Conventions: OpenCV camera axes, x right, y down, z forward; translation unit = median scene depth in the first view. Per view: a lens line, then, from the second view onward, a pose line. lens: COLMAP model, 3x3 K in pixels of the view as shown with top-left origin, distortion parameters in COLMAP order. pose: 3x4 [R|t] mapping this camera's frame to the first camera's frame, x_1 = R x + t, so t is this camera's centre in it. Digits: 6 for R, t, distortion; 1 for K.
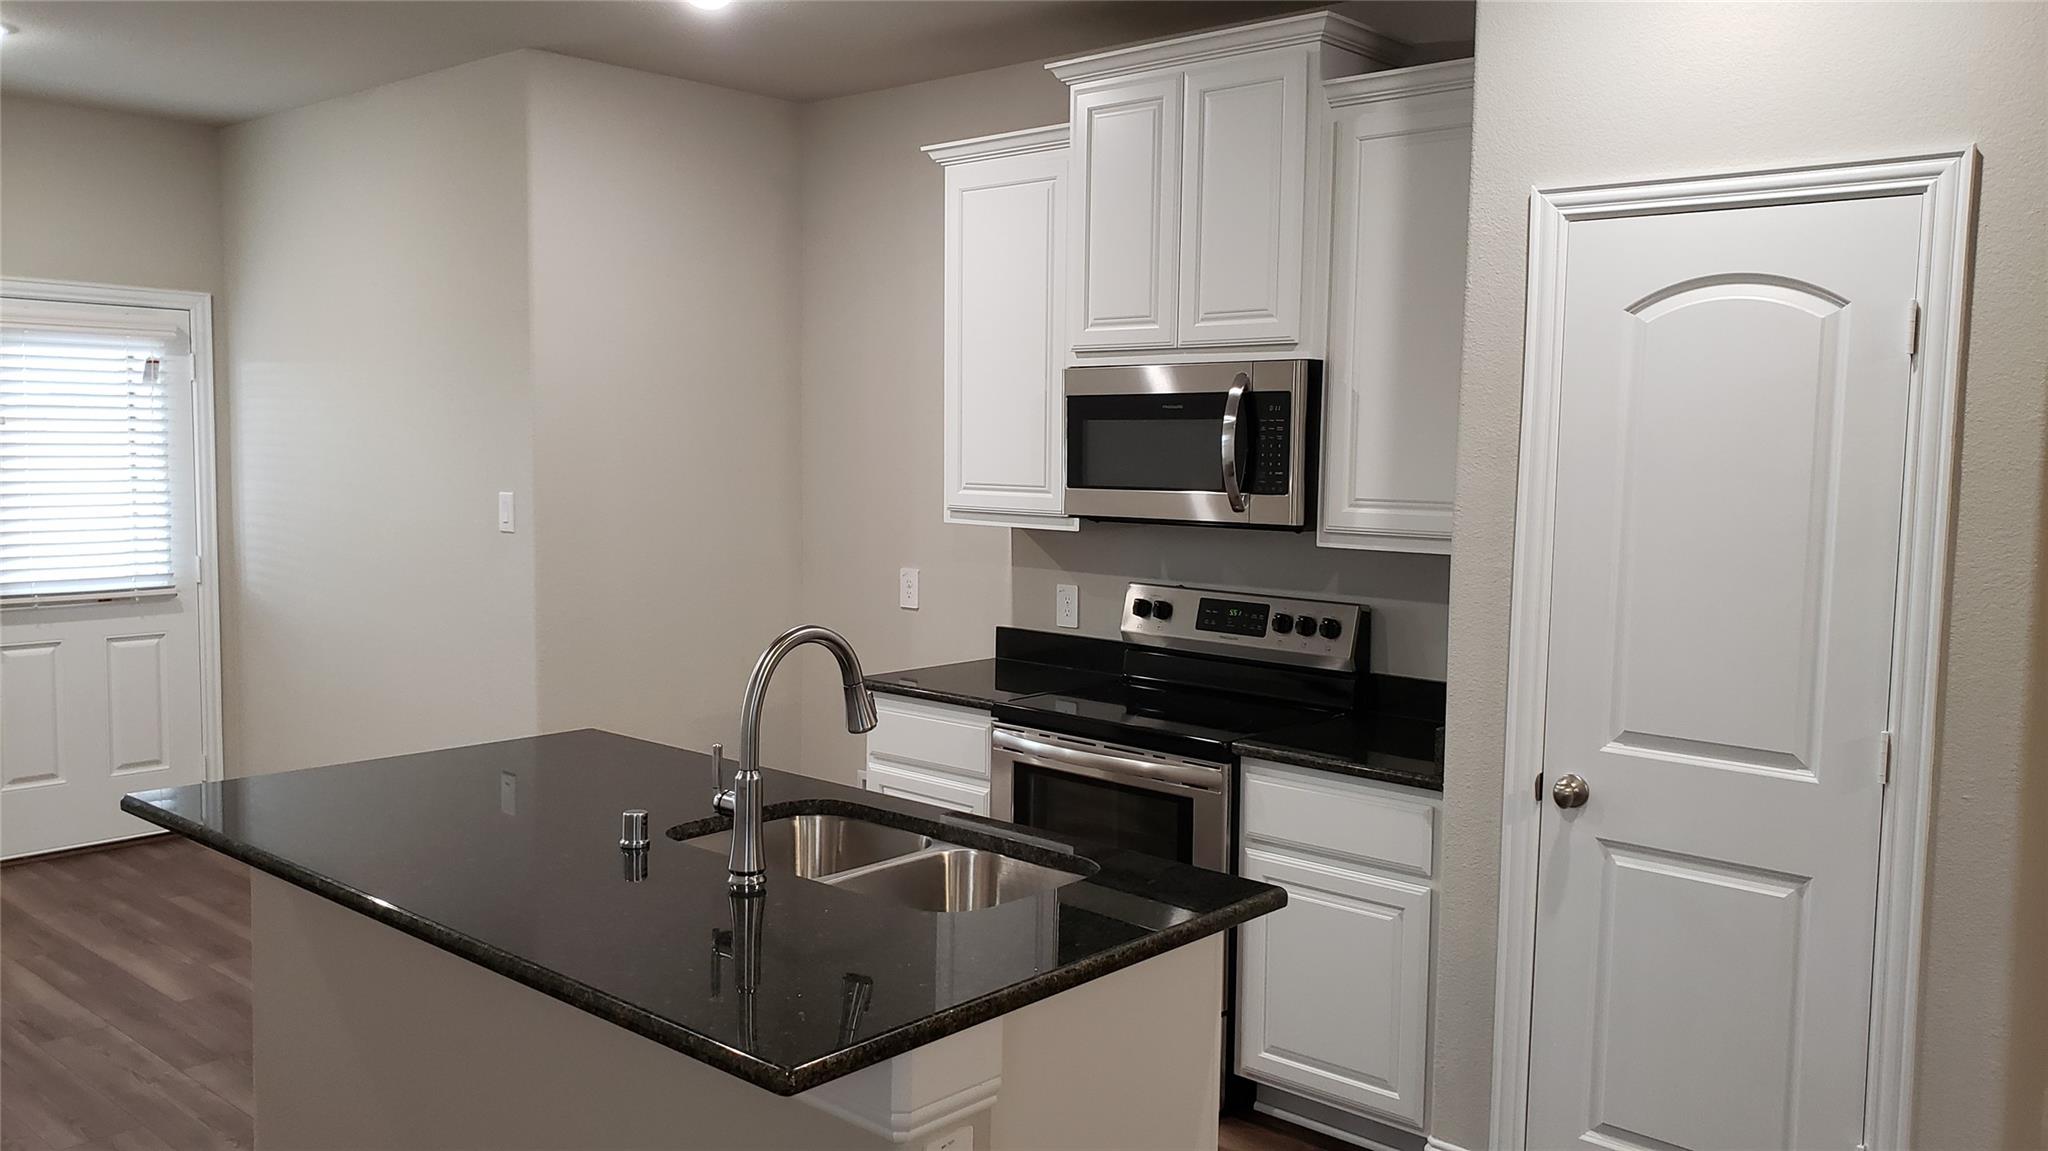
lens RADIAL K [[1565.1, 0, 991.0], [0, 1565.1, 574.3], [0, 0, 1]] dist [0.060608, -0.098299]
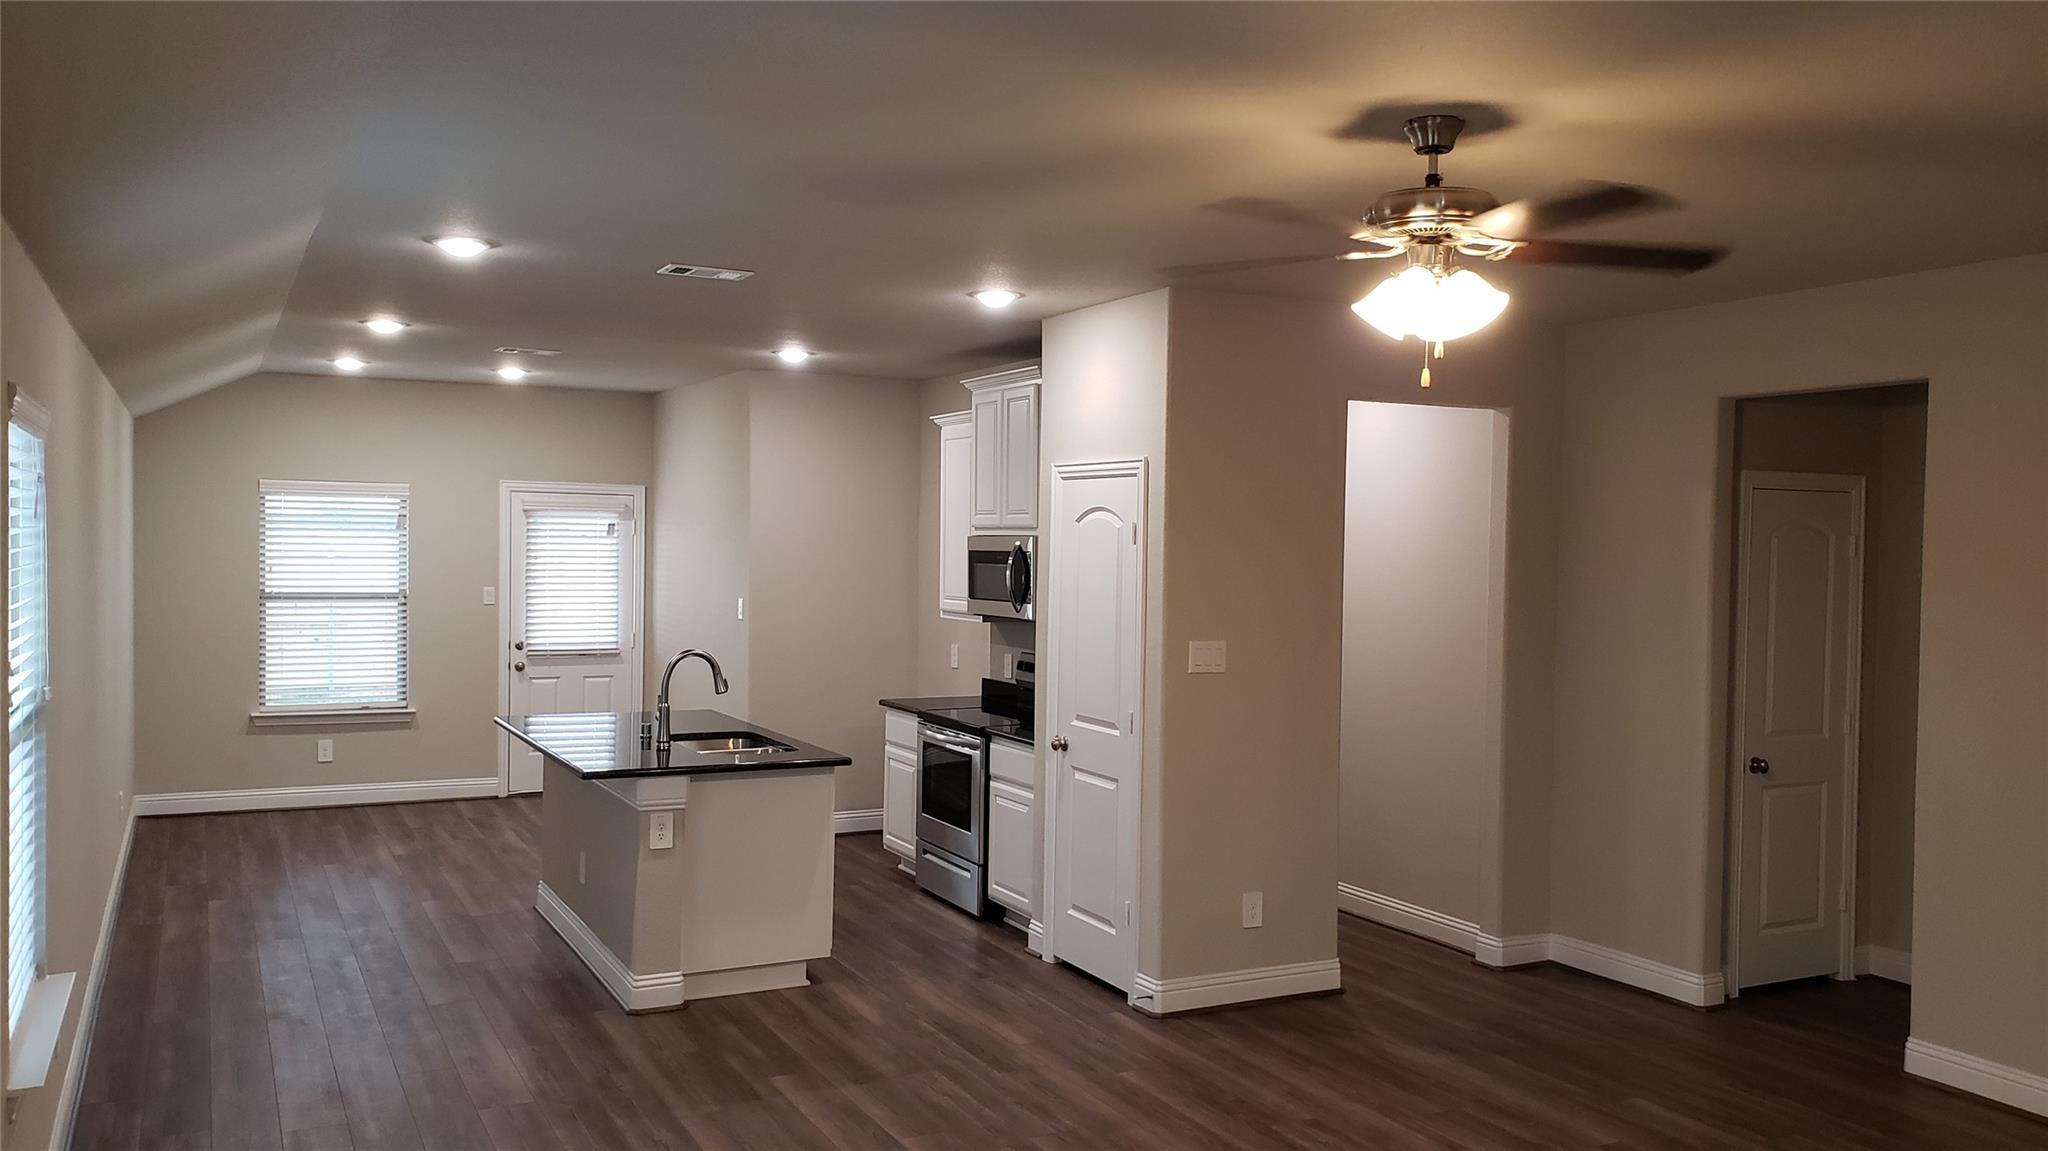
lens RADIAL K [[1565.1, 0, 1004.8], [0, 1565.1, 577.5], [0, 0, 1]] dist [0.060608, -0.098299]
pose [[0.934073, 0.009160, -0.356964, 0.741214], [-0.033919, 0.997427, -0.063160, 0.035157], [0.355467, 0.071104, 0.931980, -0.720270]]
